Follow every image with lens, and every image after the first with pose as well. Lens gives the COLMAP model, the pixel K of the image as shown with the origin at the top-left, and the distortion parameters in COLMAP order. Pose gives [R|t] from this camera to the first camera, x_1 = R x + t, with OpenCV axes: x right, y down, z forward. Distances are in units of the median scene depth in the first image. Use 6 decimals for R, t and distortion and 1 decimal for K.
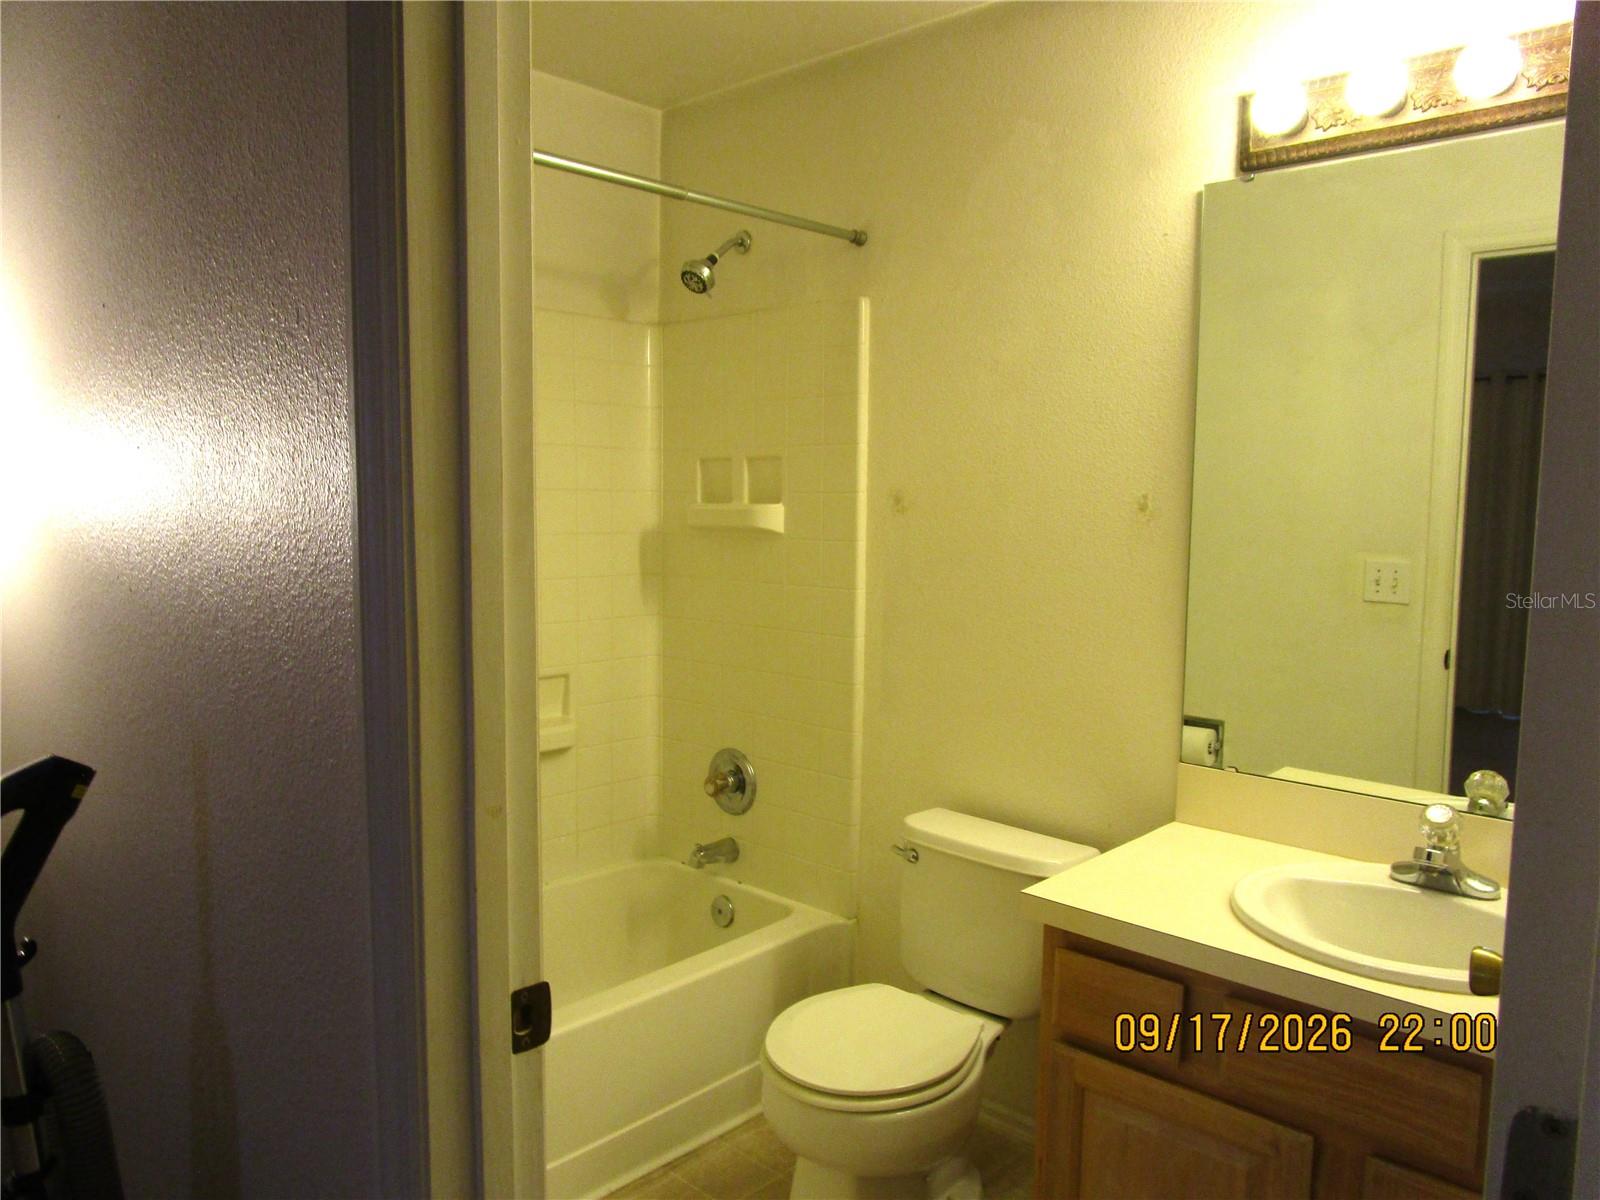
lens RADIAL K [[1162.4, 0, 800.7], [0, 1162.4, 600.1], [0, 0, 1]] dist [0.001011, -0.000074]
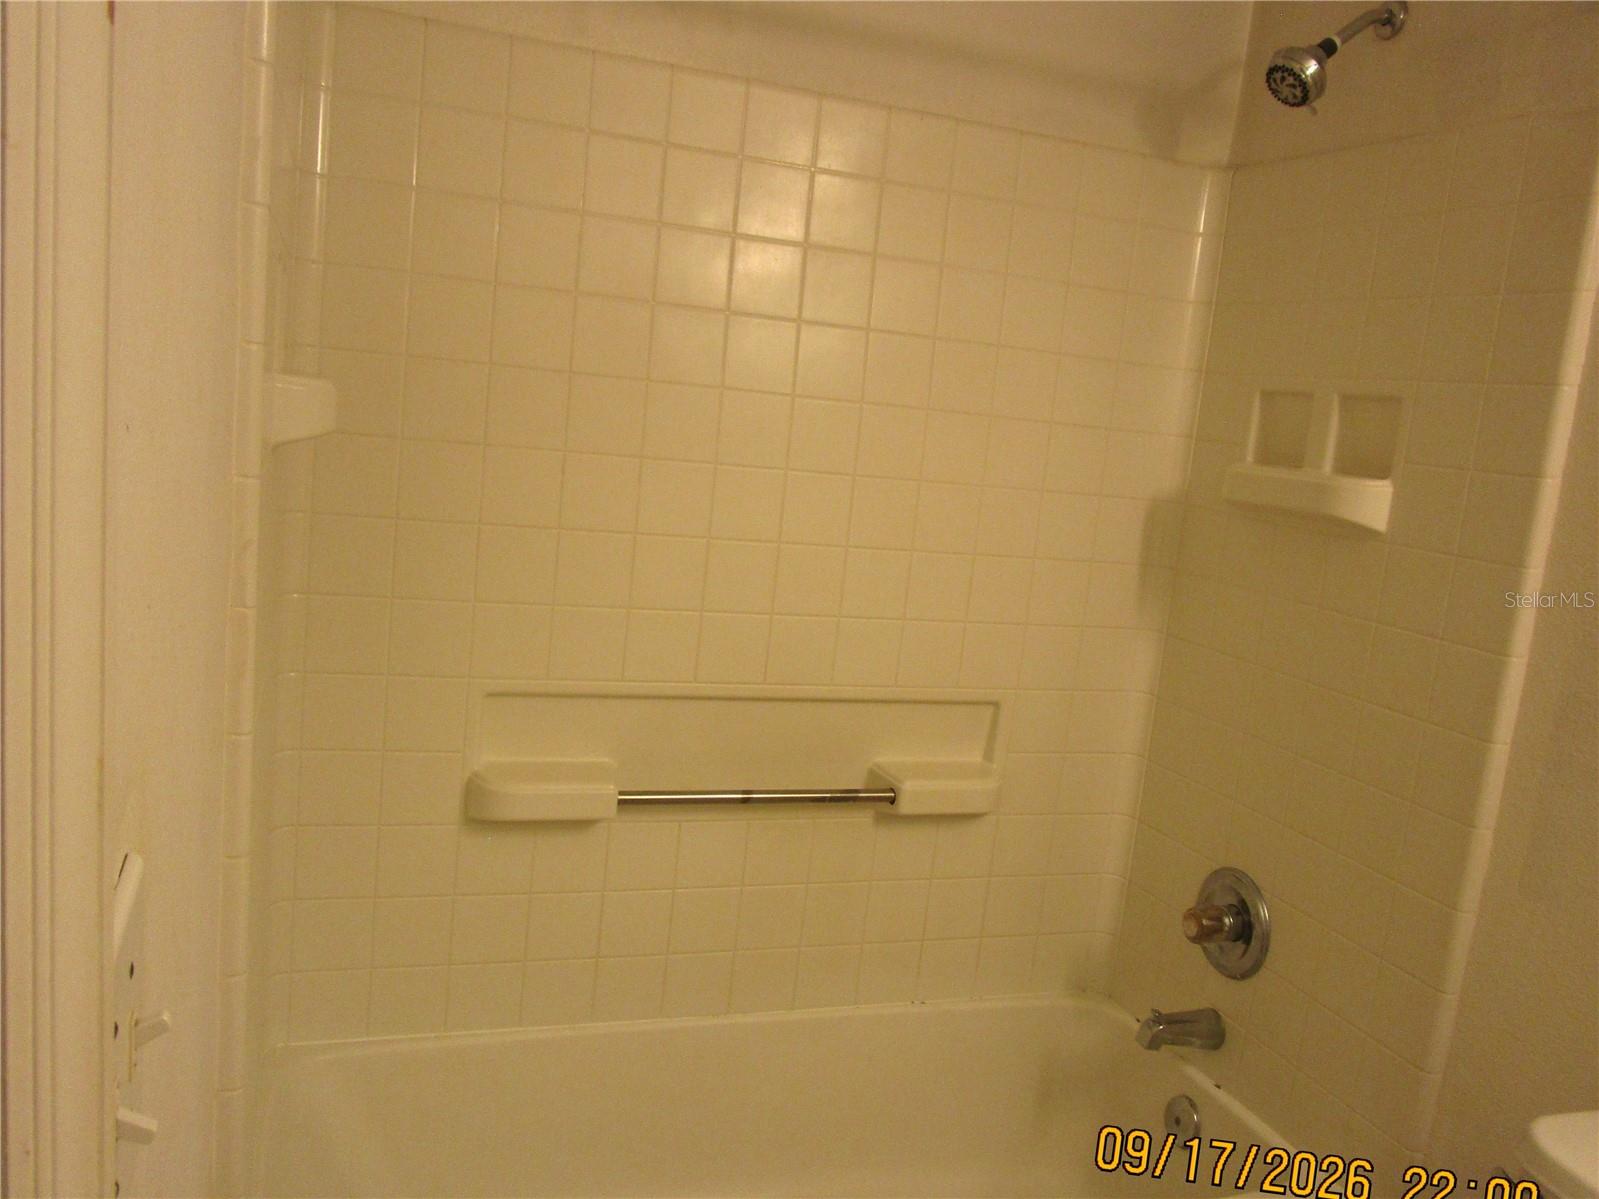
lens RADIAL K [[1338.4, 0, 800.4], [0, 1338.4, 603.0], [0, 0, 1]] dist [-0.018292, -0.002602]
pose [[0.890045, 0.151455, -0.429979, 0.015560], [-0.132816, 0.988431, 0.073238, -0.031866], [0.436096, -0.008077, 0.899864, 0.272181]]
